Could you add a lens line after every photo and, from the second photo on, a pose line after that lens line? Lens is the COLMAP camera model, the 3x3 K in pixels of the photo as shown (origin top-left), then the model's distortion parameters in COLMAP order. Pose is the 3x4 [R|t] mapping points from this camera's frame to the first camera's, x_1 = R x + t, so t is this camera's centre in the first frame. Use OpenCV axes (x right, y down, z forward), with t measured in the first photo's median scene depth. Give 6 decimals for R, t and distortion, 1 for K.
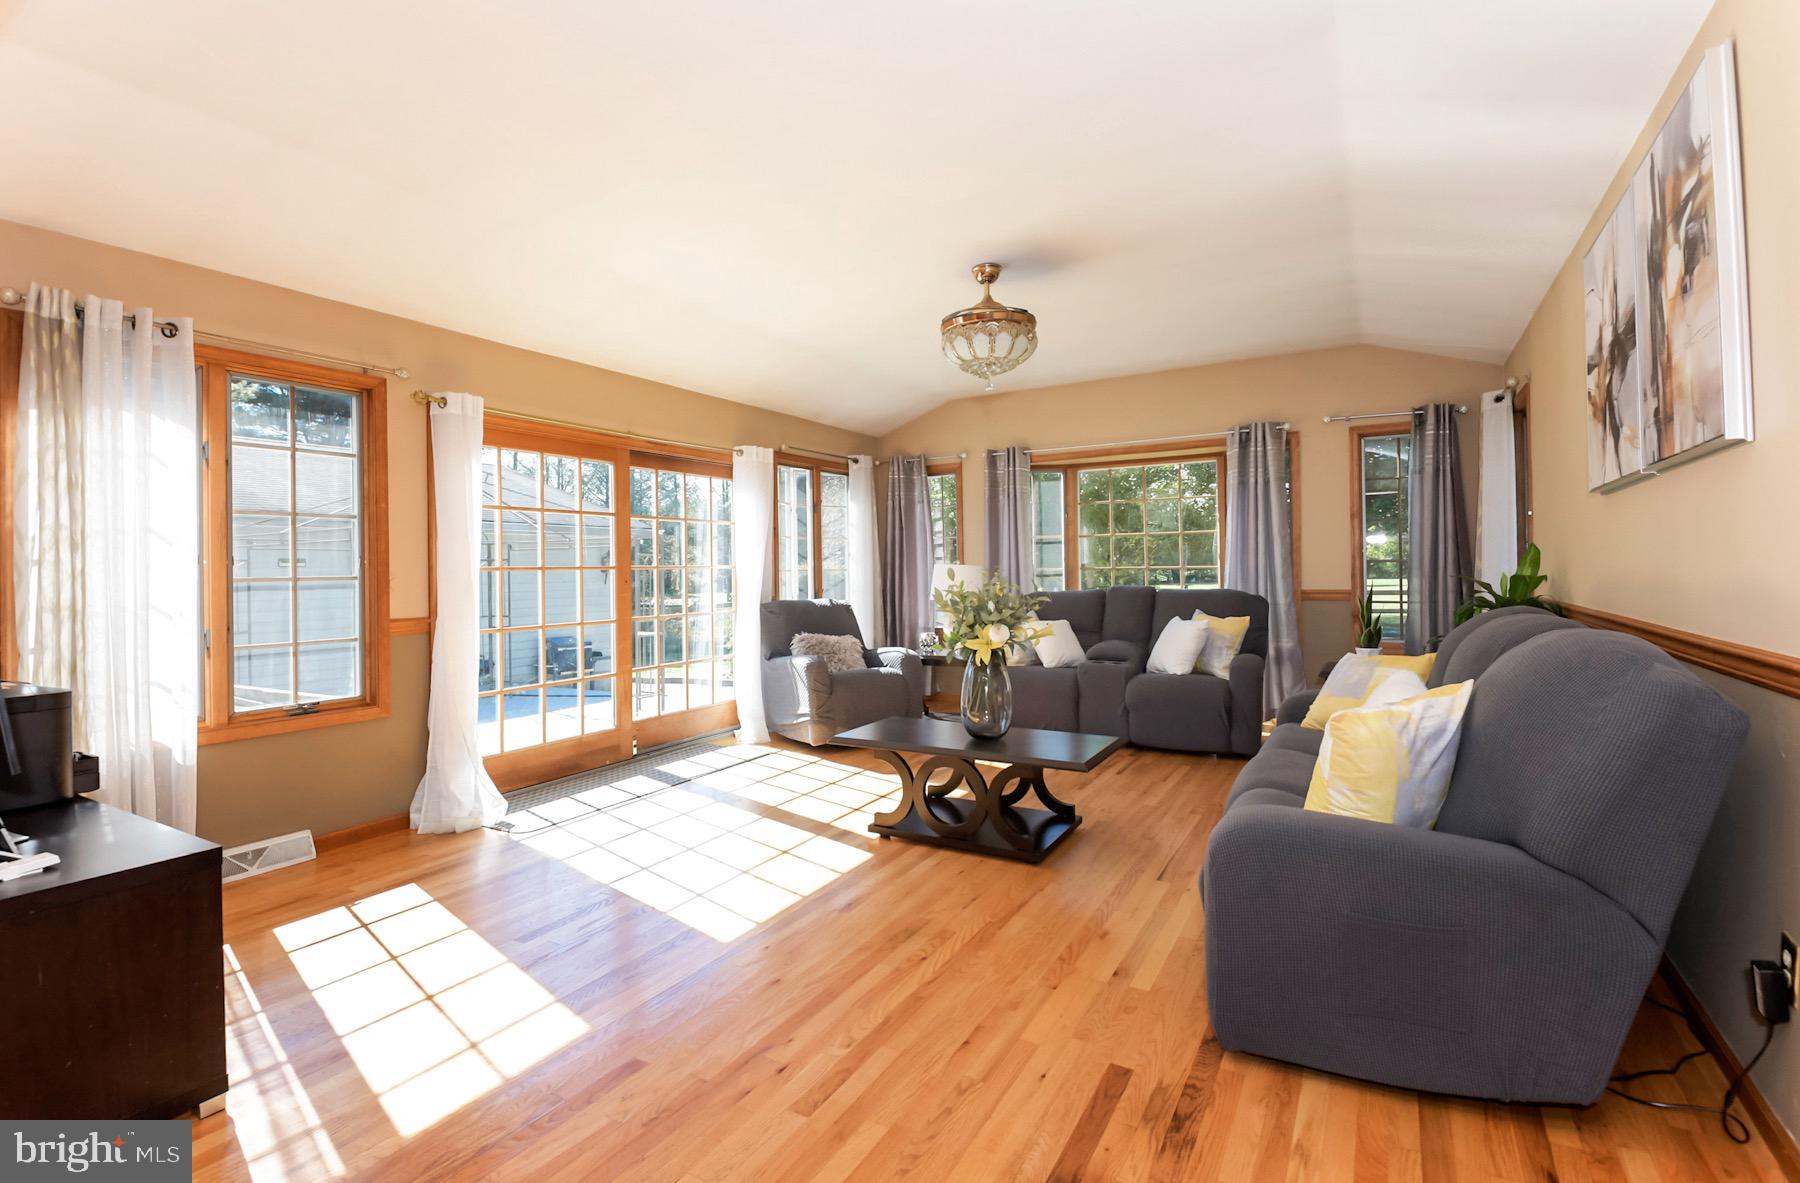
lens RADIAL K [[826.0, 0, 897.0], [0, 826.0, 576.1], [0, 0, 1]] dist [0.000946, 0.000024]
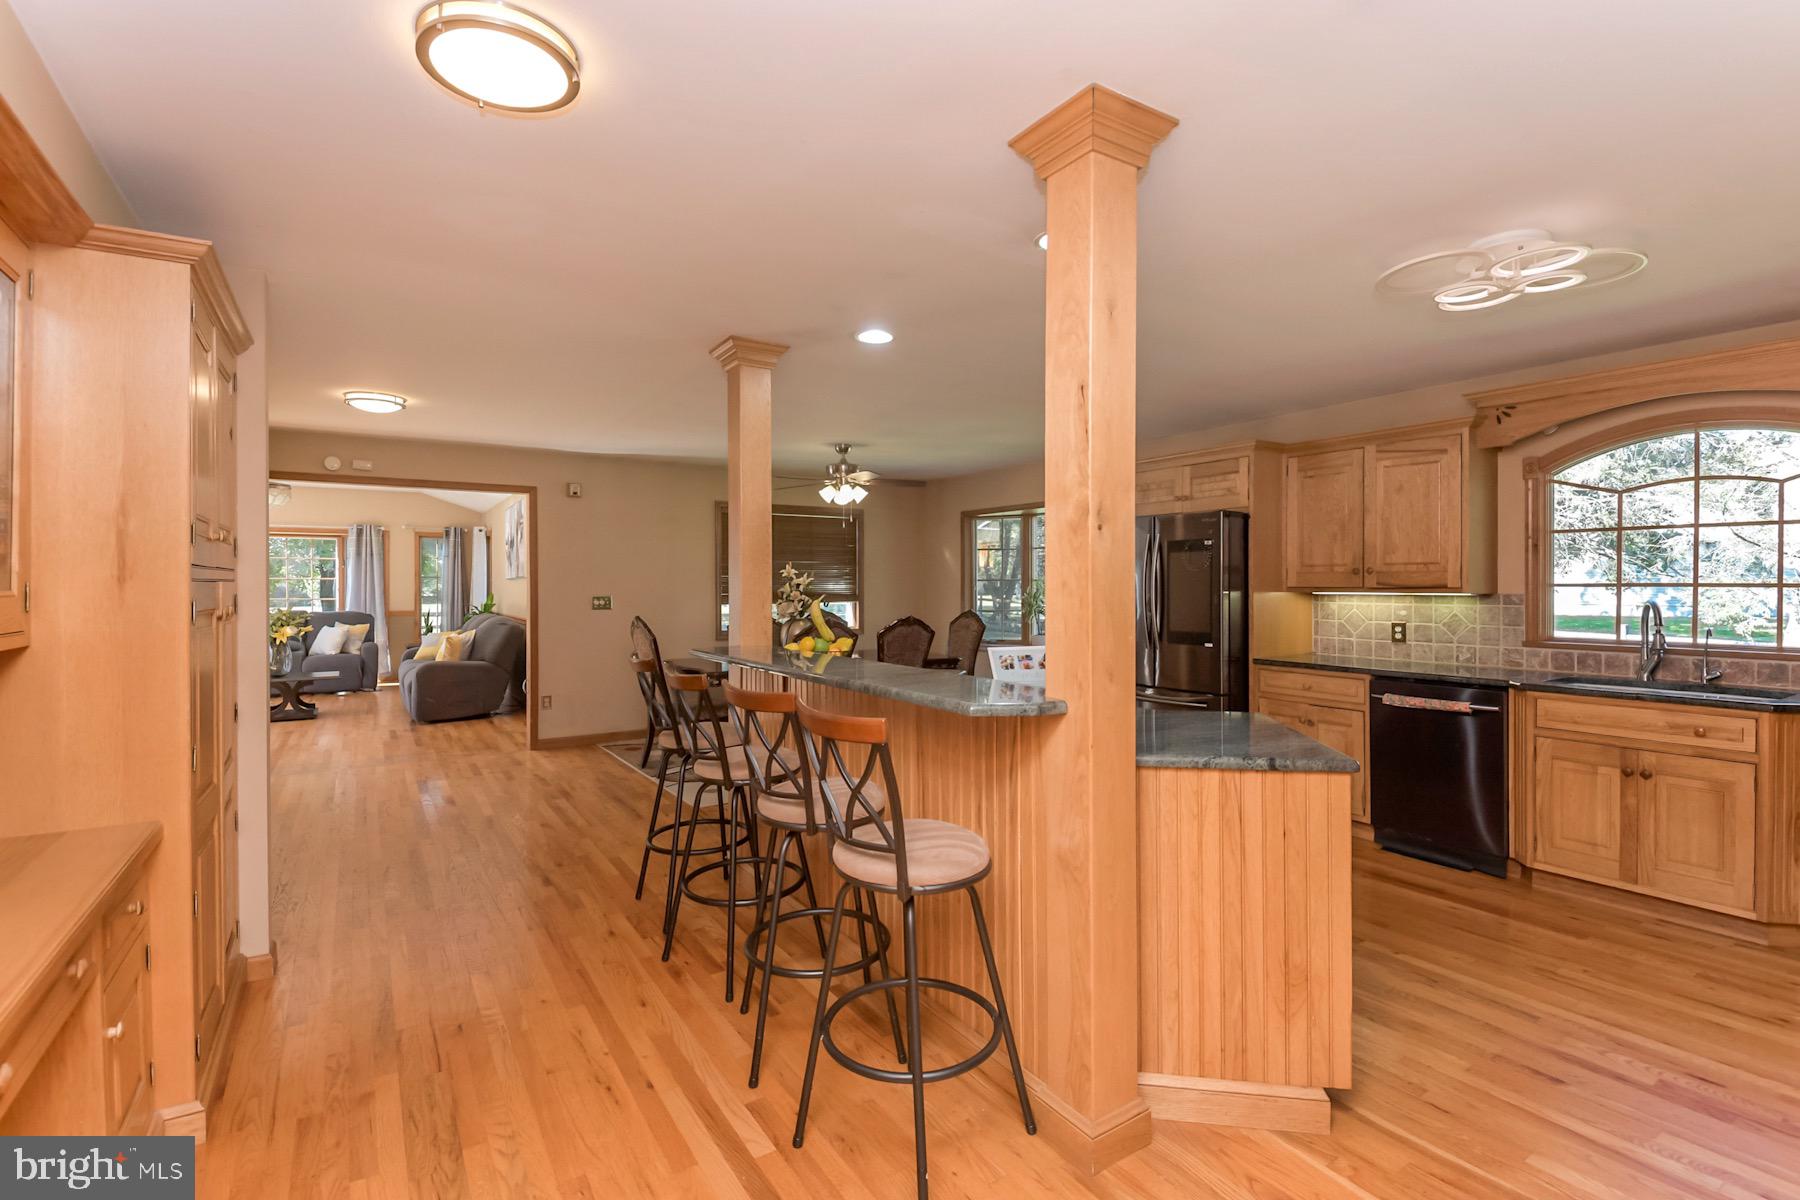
lens RADIAL K [[833.4, 0, 901.5], [0, 833.4, 591.2], [0, 0, 1]] dist [0.001871, -0.000426]
pose [[0.451826, 0.007631, 0.892073, -0.750142], [-0.007633, 0.999960, -0.004687, -0.029093], [-0.892073, -0.004691, 0.451866, -1.014377]]
